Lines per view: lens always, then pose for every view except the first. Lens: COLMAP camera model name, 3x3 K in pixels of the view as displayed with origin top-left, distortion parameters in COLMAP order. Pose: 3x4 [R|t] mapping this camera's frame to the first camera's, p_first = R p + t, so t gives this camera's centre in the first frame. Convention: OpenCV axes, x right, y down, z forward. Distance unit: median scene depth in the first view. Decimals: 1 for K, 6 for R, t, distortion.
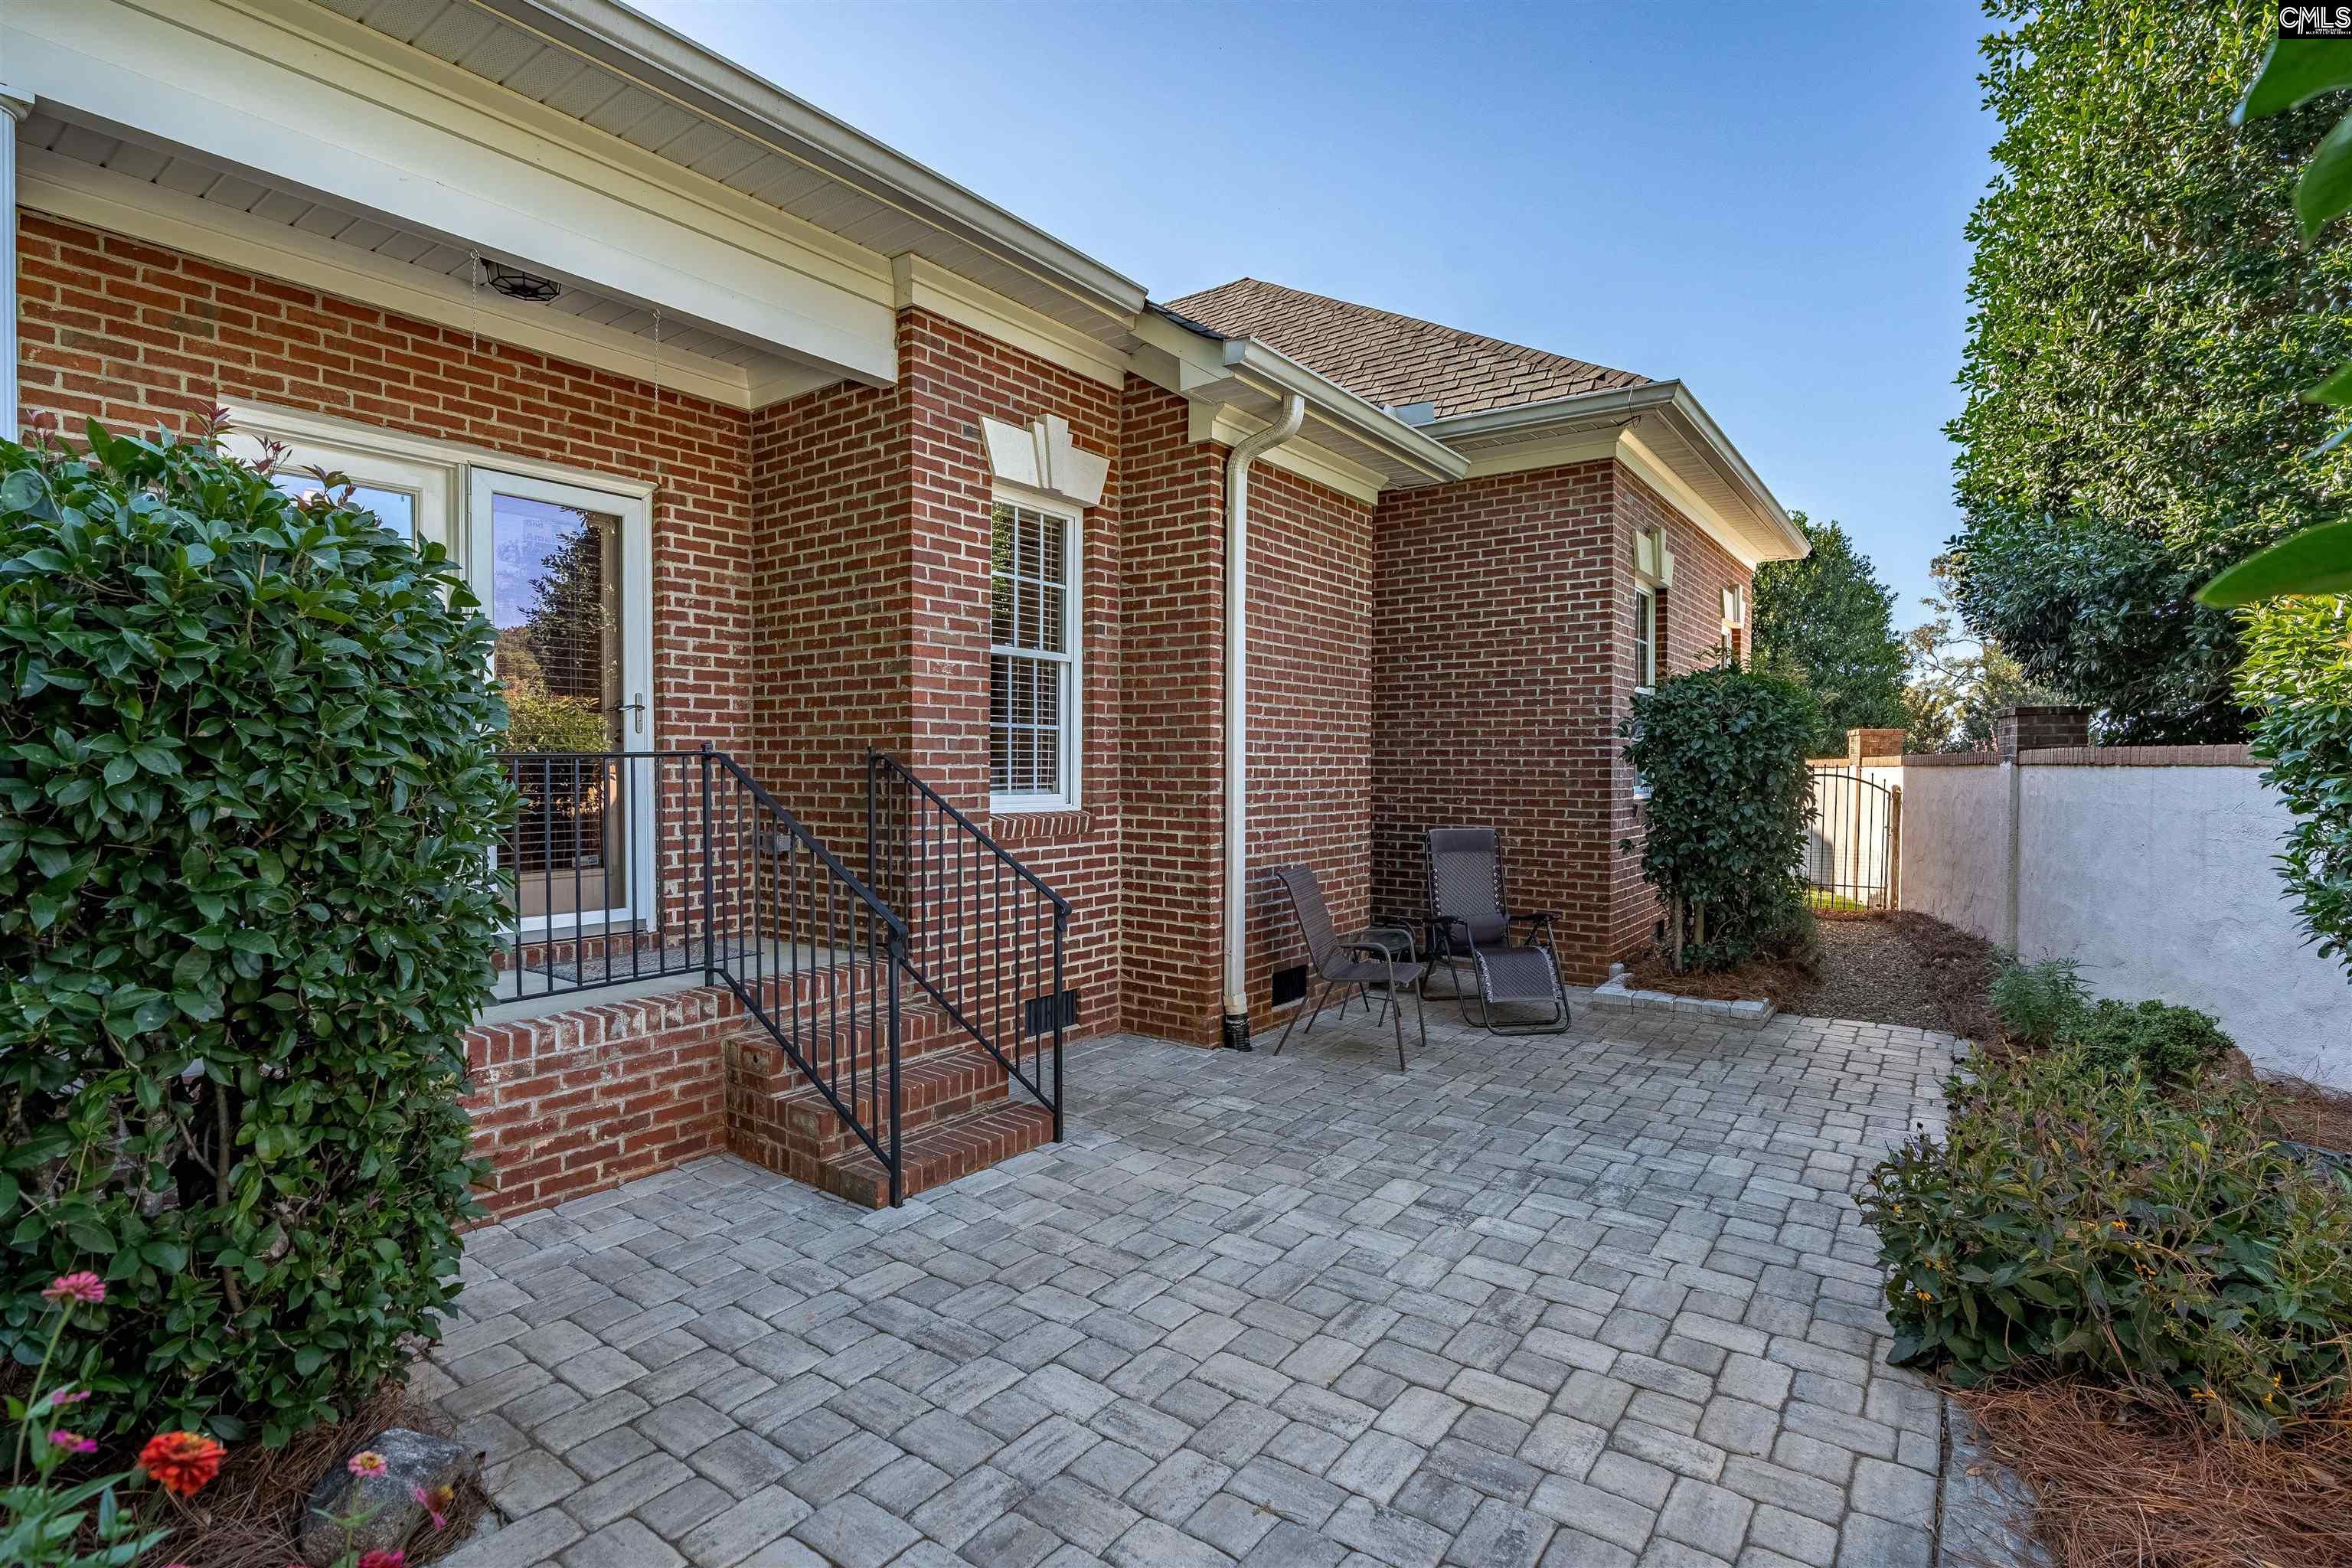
lens RADIAL K [[1120.0, 0, 1186.7], [0, 1120.0, 782.9], [0, 0, 1]] dist [-0.020250, -0.000113]
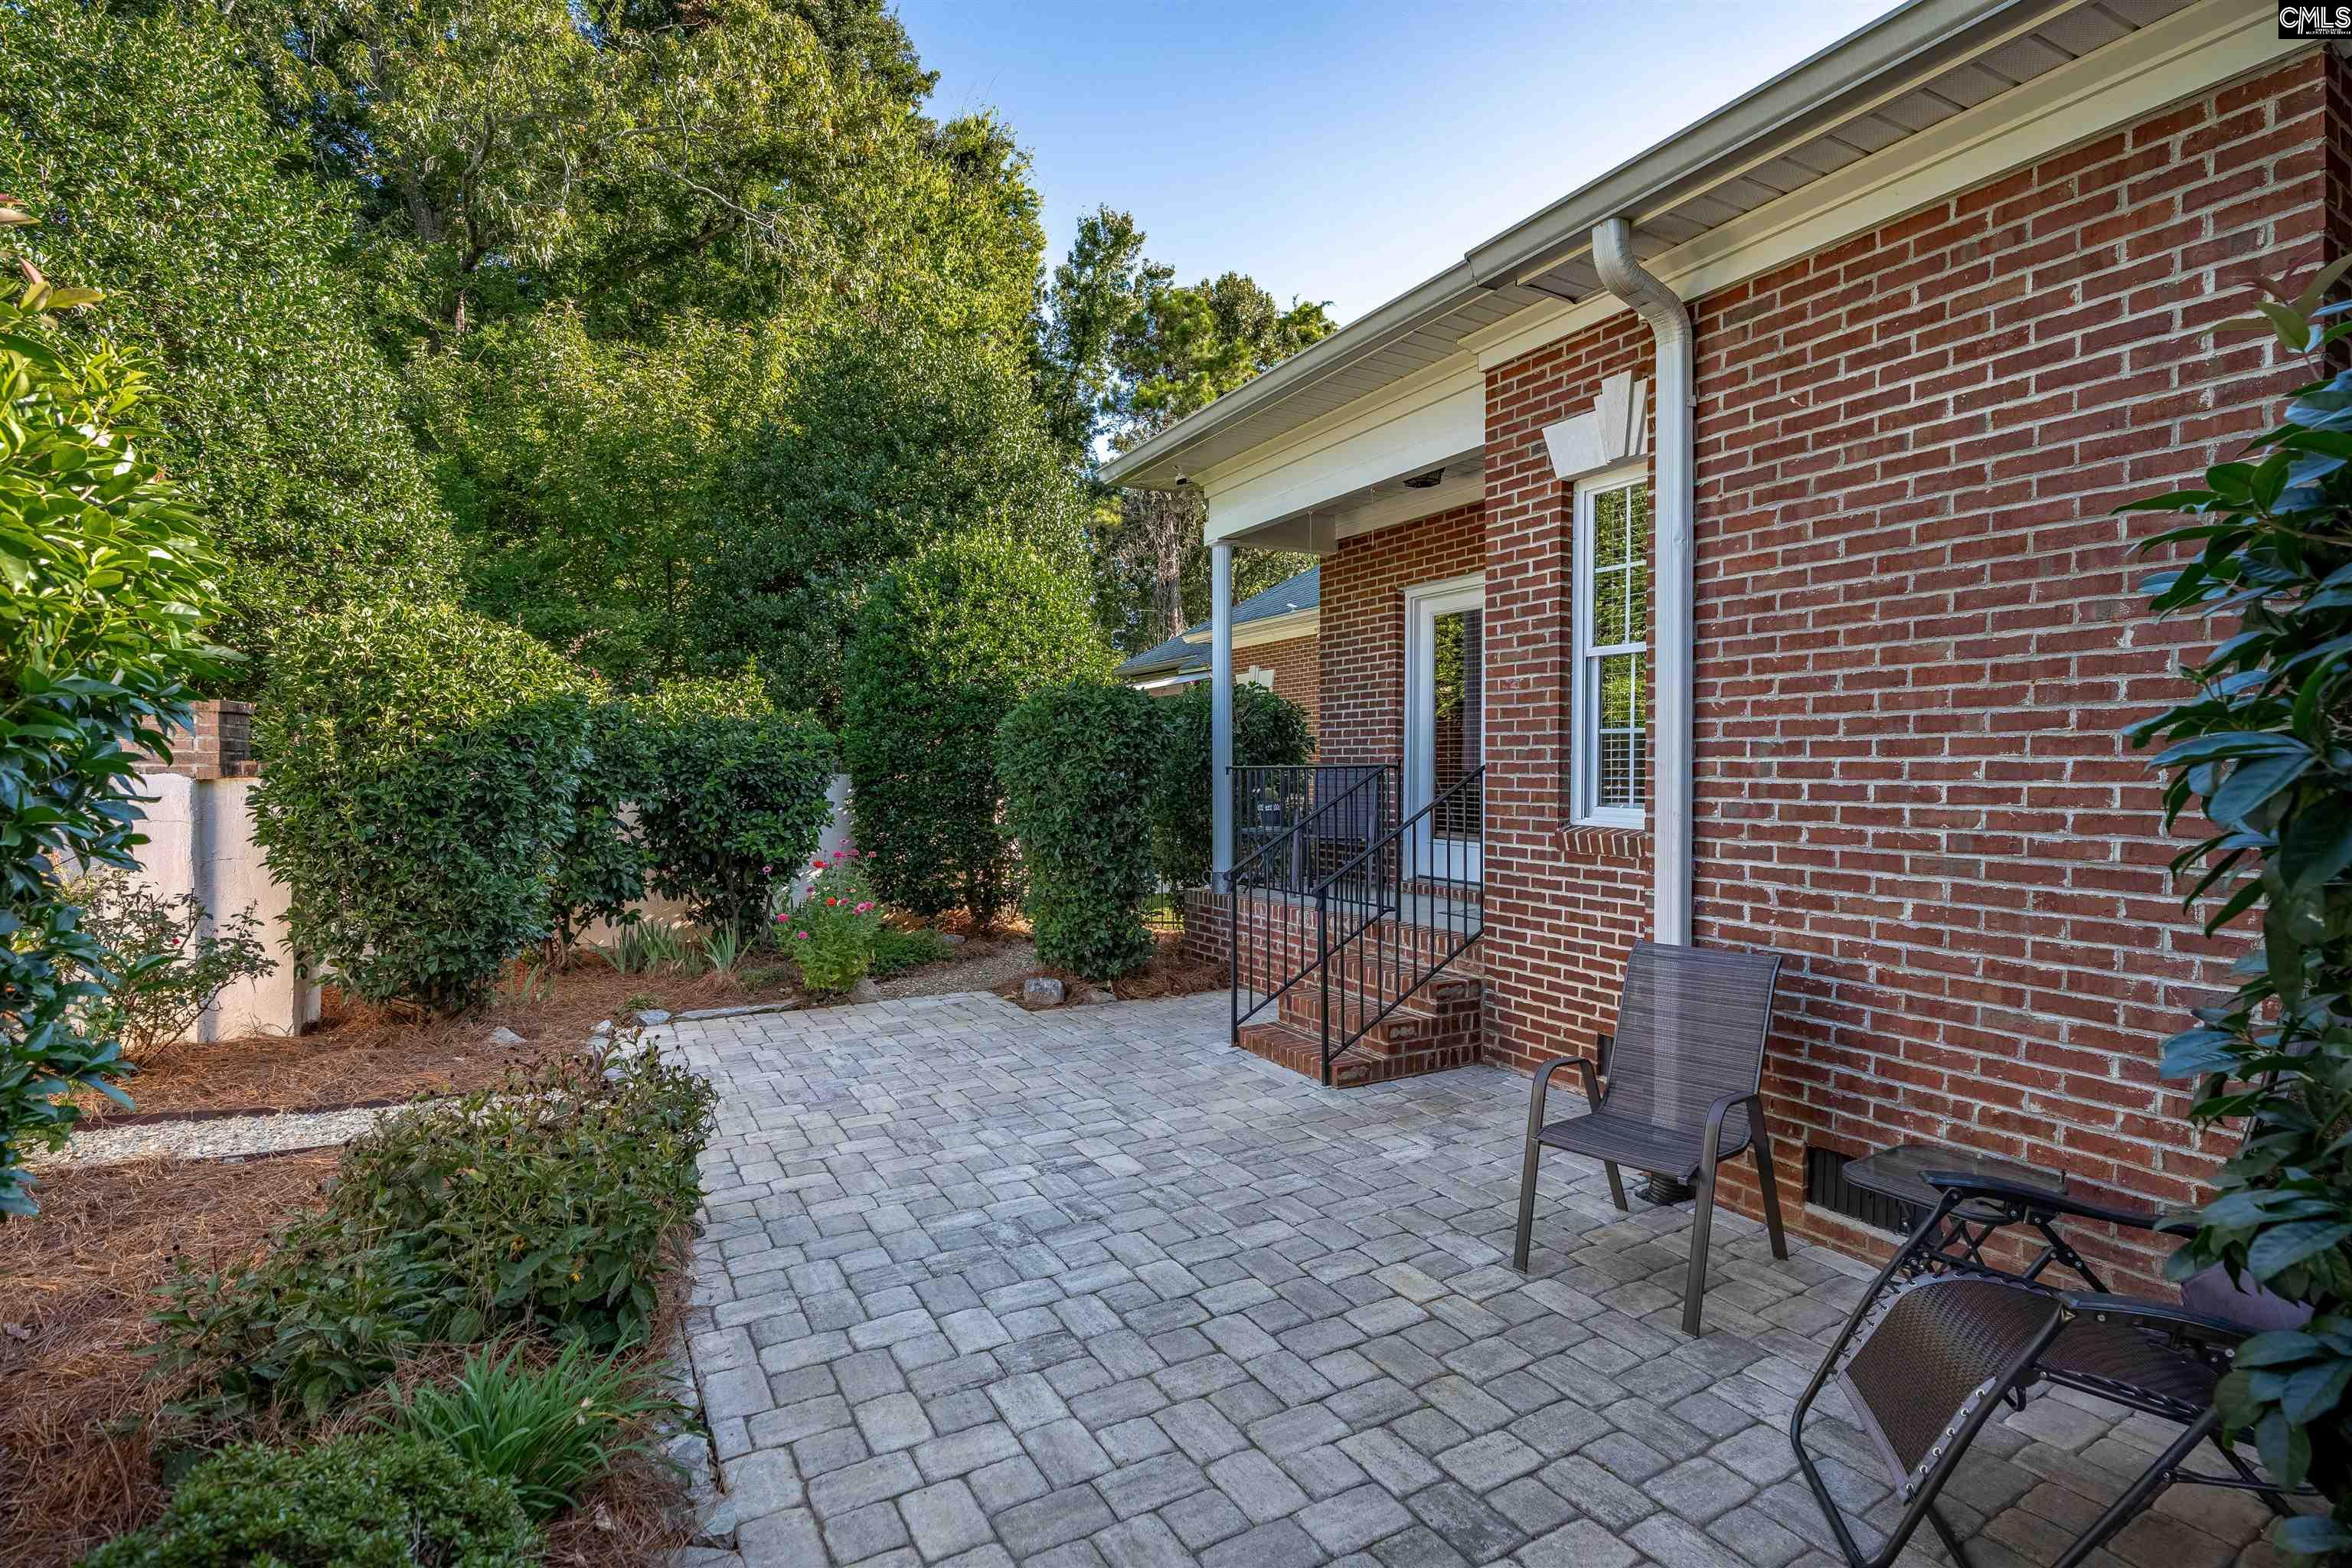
lens RADIAL K [[1120.0, 0, 1185.7], [0, 1120.0, 777.5], [0, 0, 1]] dist [-0.020250, -0.000113]
pose [[-0.424462, 0.011411, -0.905374, 0.947872], [-0.010542, 0.999791, 0.017543, -0.029852], [0.905384, 0.016991, -0.424253, 1.243267]]
